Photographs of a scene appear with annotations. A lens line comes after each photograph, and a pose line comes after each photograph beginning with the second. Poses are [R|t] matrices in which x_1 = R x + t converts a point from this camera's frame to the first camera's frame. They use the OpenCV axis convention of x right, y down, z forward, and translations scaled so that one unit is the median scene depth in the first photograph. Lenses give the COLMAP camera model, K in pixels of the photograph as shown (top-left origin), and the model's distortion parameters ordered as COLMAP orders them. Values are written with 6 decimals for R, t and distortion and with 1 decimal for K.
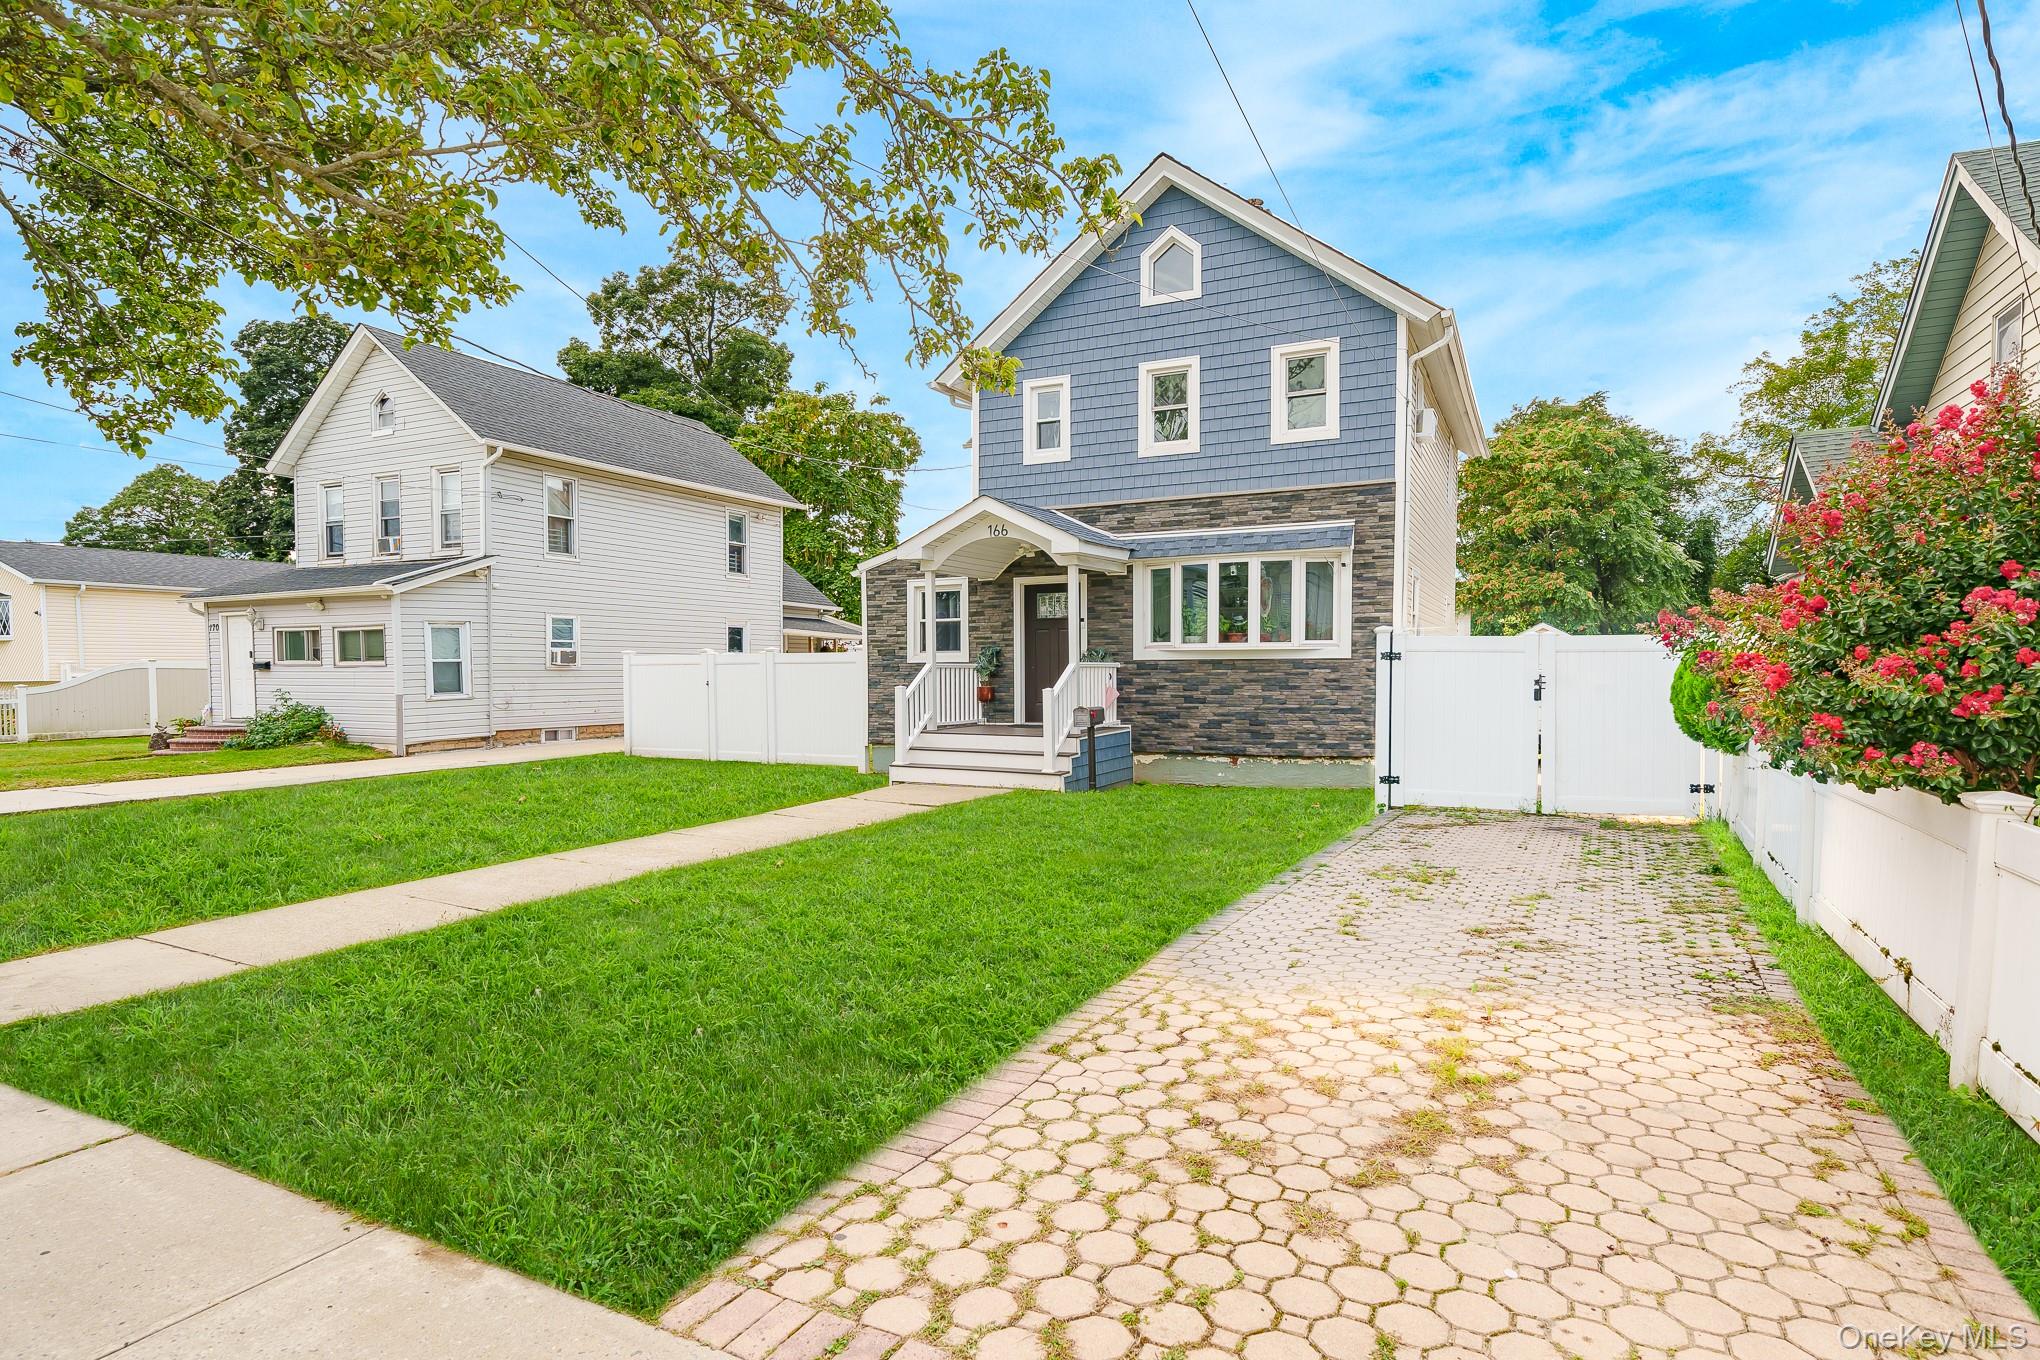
lens RADIAL K [[979.4, 0, 1102.7], [0, 979.4, 704.6], [0, 0, 1]] dist [0.001202, 0.000066]
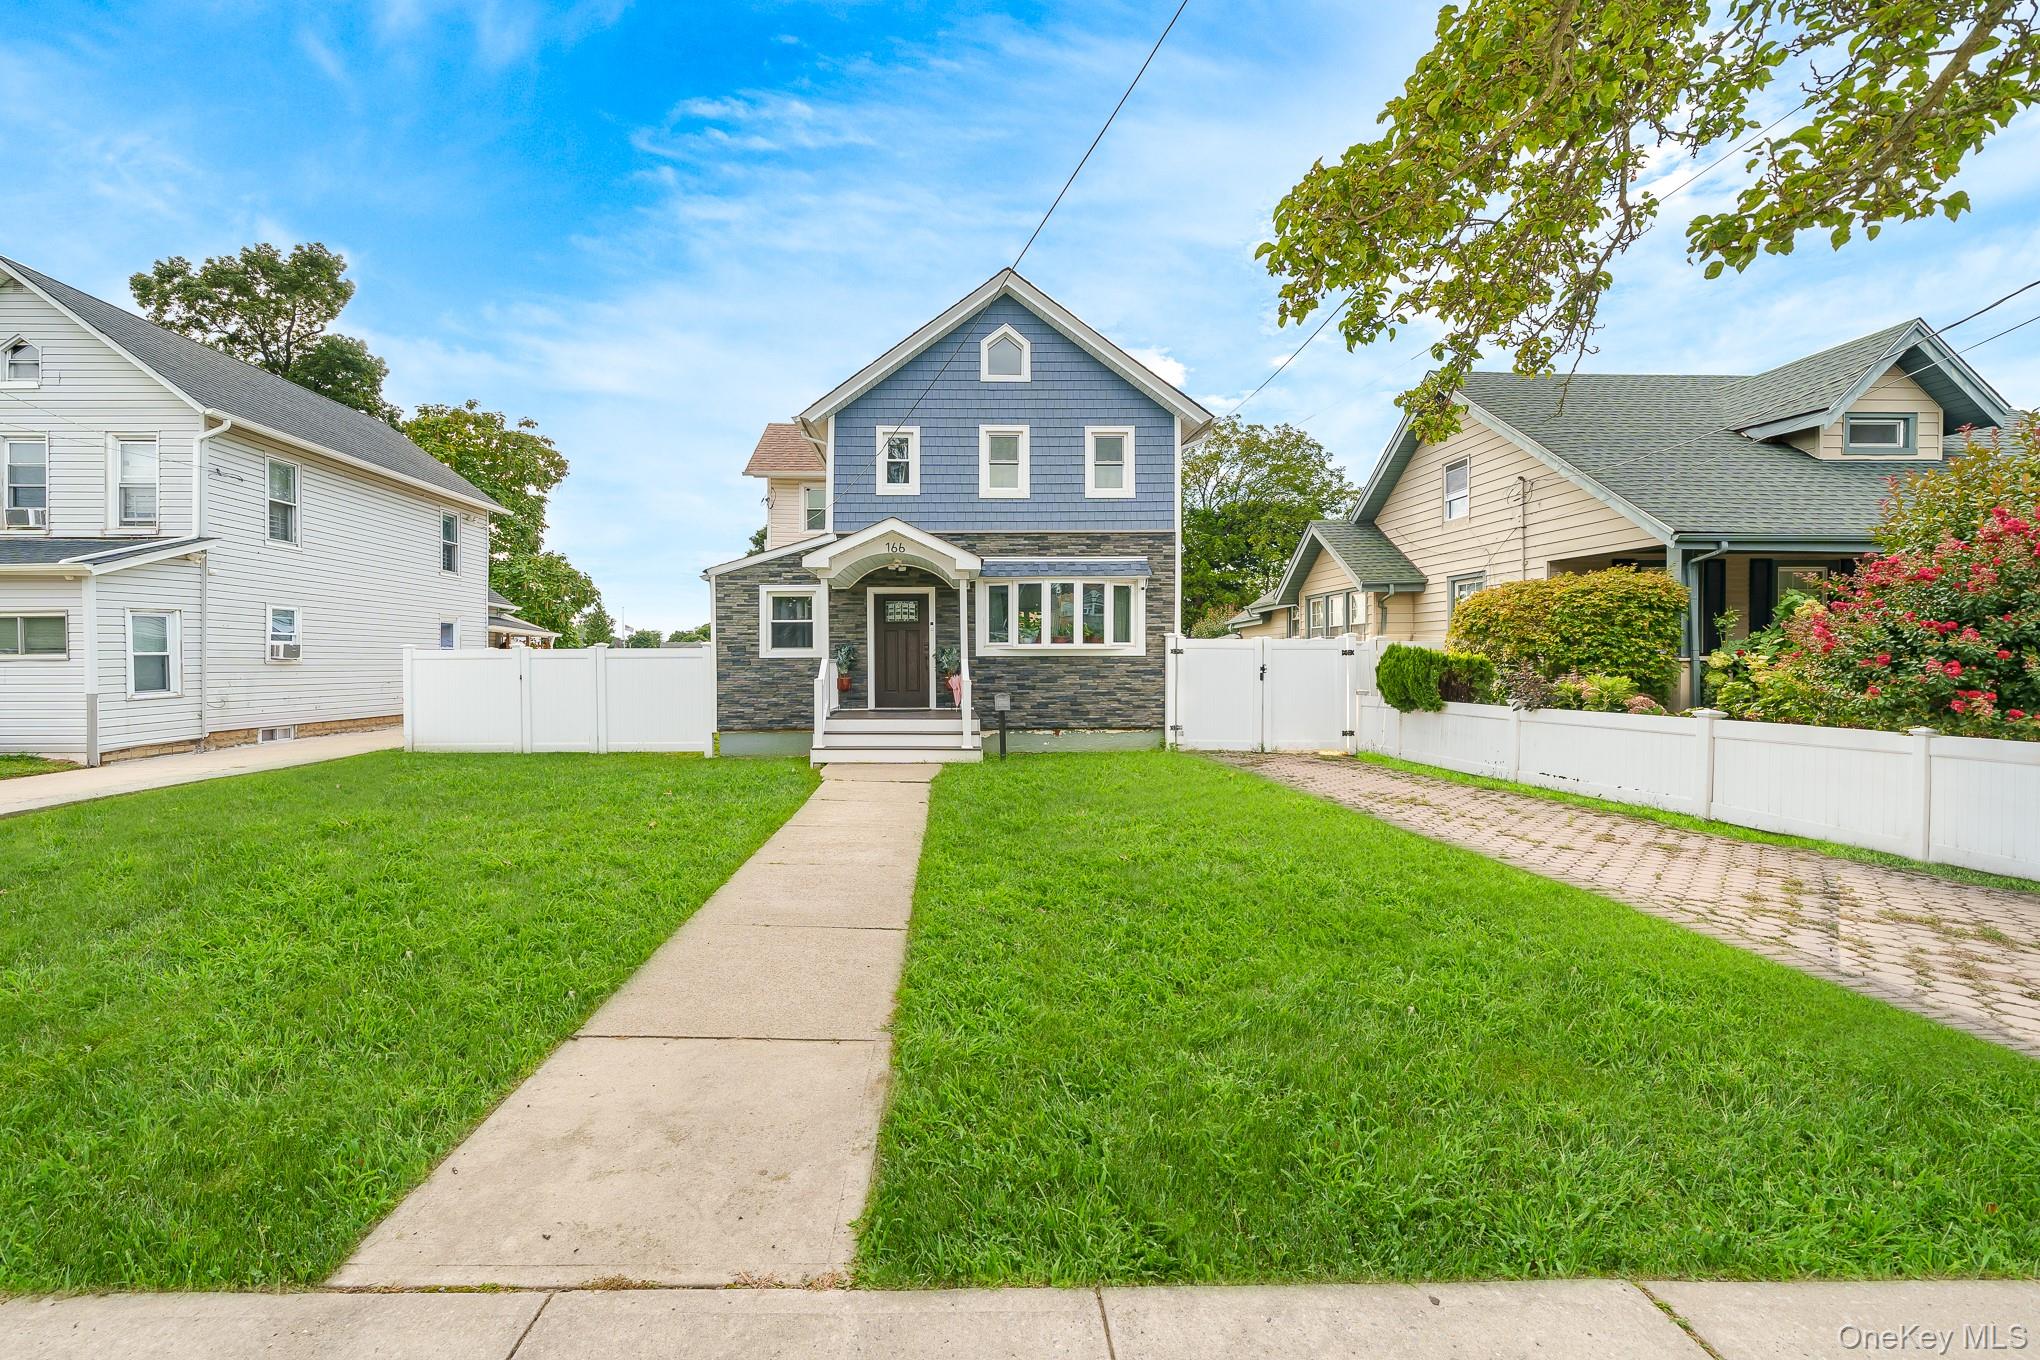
lens RADIAL K [[721.6, 0, 1032.7], [0, 721.6, 671.4], [0, 0, 1]] dist [-0.002034, -0.000140]
pose [[0.910711, -0.004909, 0.413015, -0.294403], [0.015150, 0.999653, -0.021526, -0.004901], [-0.412766, 0.025861, 0.910470, 0.122156]]
